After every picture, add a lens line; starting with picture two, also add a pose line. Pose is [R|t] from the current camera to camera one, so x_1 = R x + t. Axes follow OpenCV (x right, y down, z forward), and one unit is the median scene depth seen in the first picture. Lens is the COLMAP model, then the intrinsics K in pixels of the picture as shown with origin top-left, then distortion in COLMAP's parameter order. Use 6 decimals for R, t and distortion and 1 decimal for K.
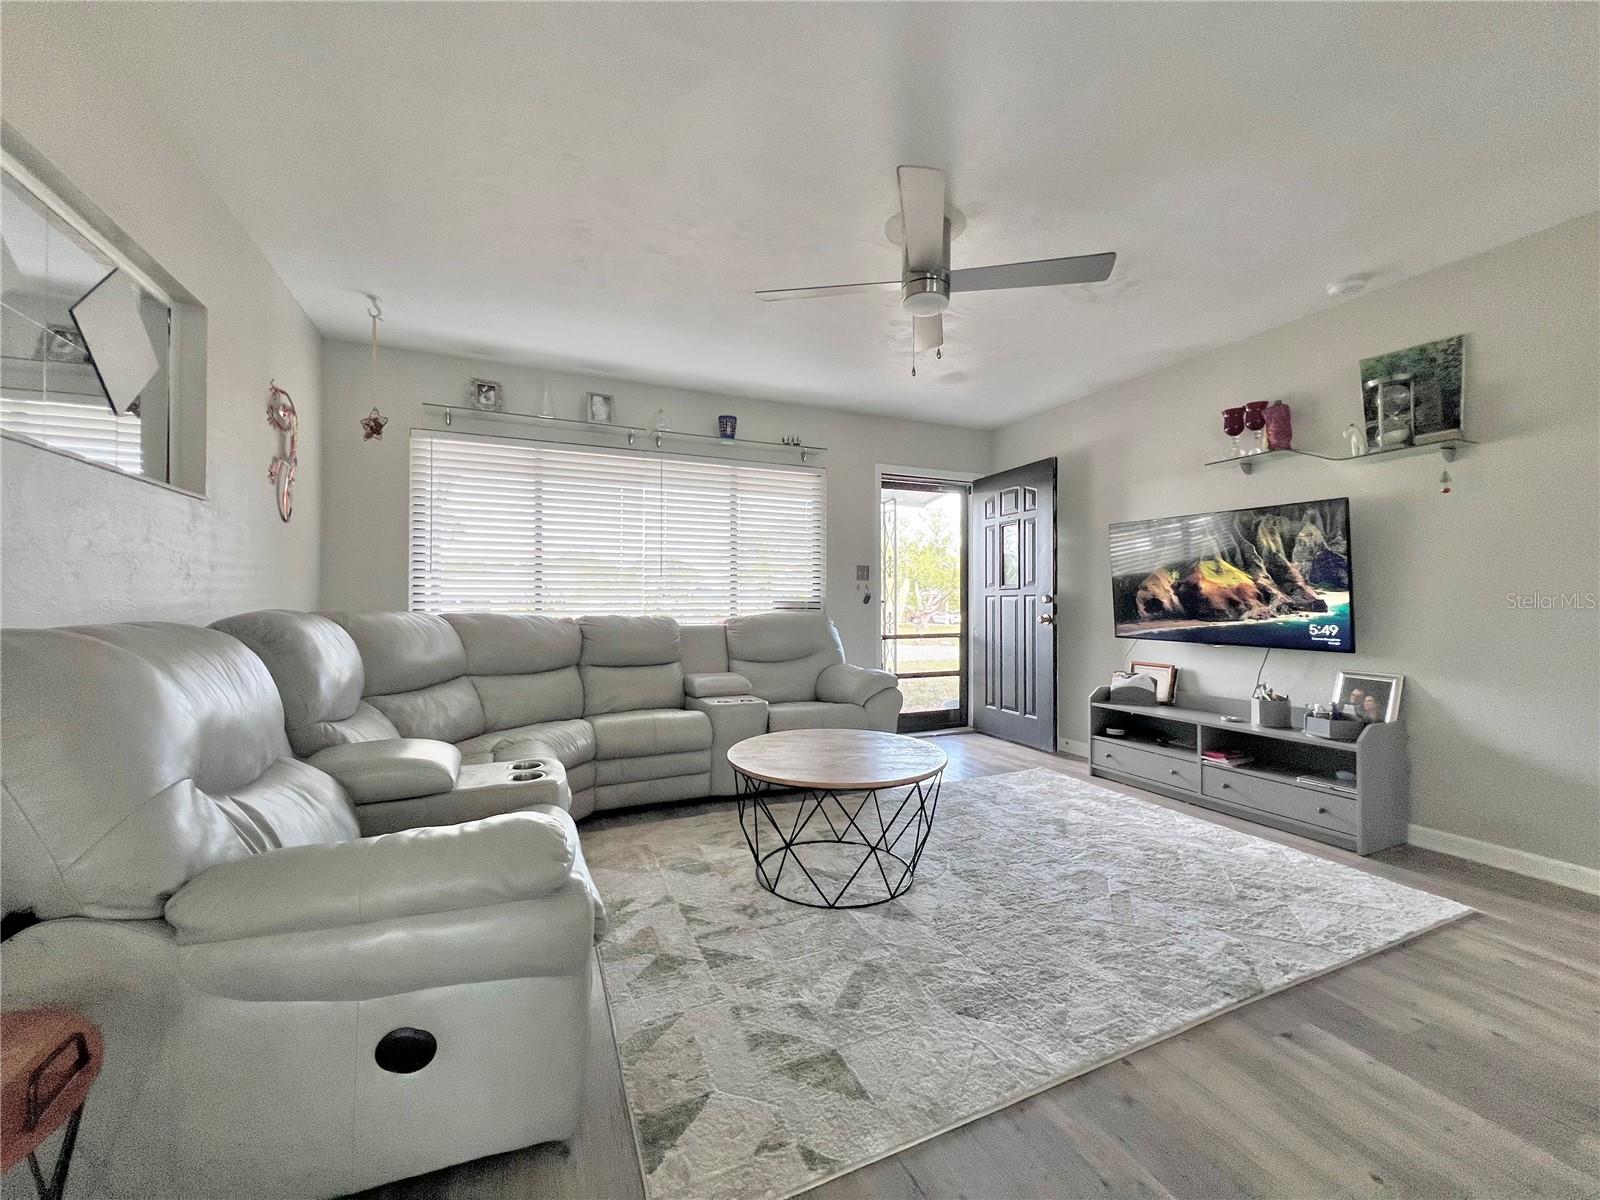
lens RADIAL K [[637.8, 0, 809.5], [0, 637.8, 598.6], [0, 0, 1]] dist [-0.002036, 0.000487]
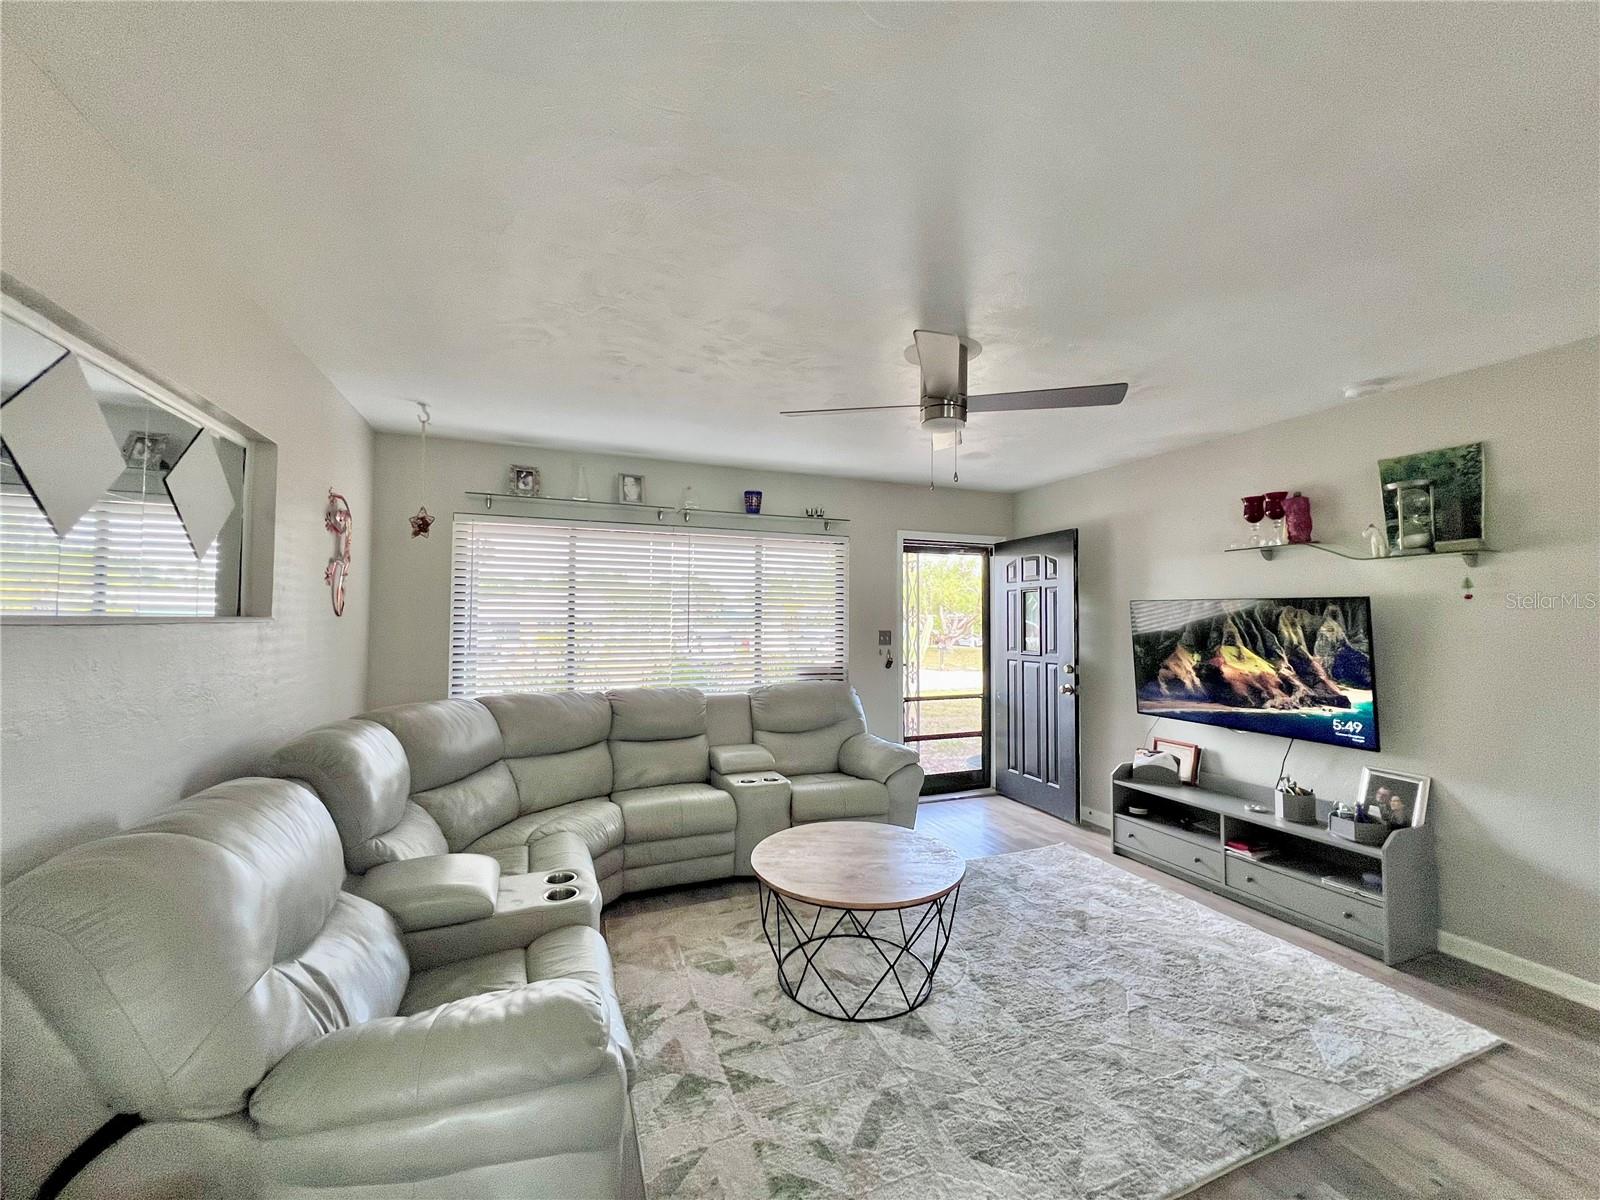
lens RADIAL K [[637.8, 0, 809.7], [0, 637.8, 599.1], [0, 0, 1]] dist [-0.002036, 0.000487]
pose [[0.999284, 0.002878, -0.037717, 0.003656], [-0.003910, 0.999619, -0.027332, -0.130436], [0.037624, 0.027460, 0.998915, -0.036053]]
